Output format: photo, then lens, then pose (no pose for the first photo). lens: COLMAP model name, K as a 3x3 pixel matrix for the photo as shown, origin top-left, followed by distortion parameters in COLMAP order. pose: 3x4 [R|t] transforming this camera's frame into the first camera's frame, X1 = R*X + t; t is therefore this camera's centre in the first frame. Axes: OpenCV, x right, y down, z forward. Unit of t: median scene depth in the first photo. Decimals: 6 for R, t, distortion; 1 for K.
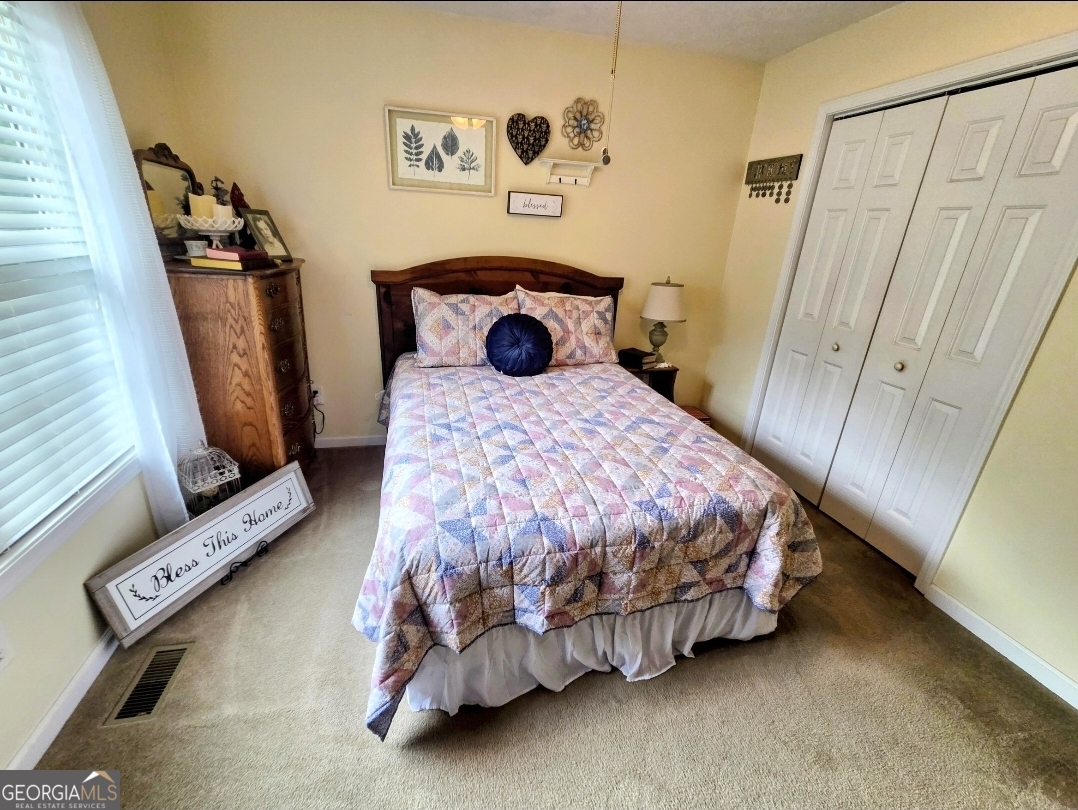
lens RADIAL K [[472.9, 0, 538.6], [0, 472.9, 407.1], [0, 0, 1]] dist [0.002119, 0.000390]
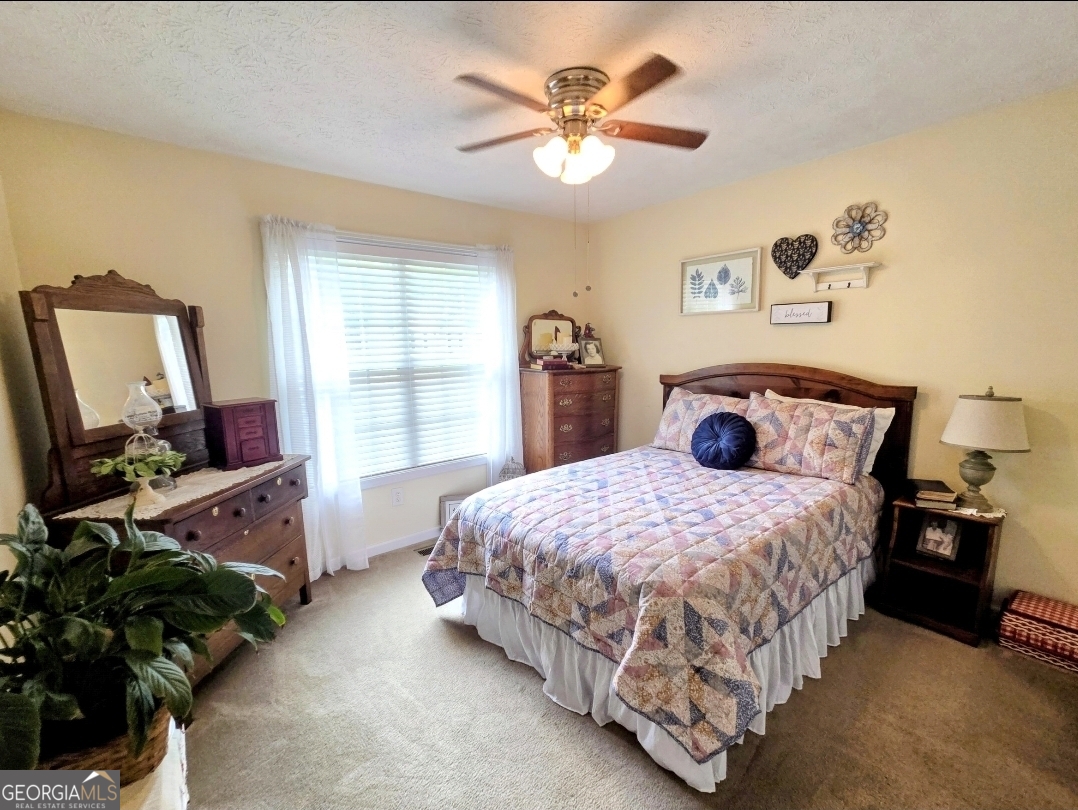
lens RADIAL K [[472.9, 0, 540.7], [0, 472.9, 406.4], [0, 0, 1]] dist [0.002119, 0.000390]
pose [[0.441310, 0.062314, -0.895188, 0.715343], [-0.281185, 0.956948, -0.072006, -0.012141], [0.852162, 0.283491, 0.439833, 0.153496]]
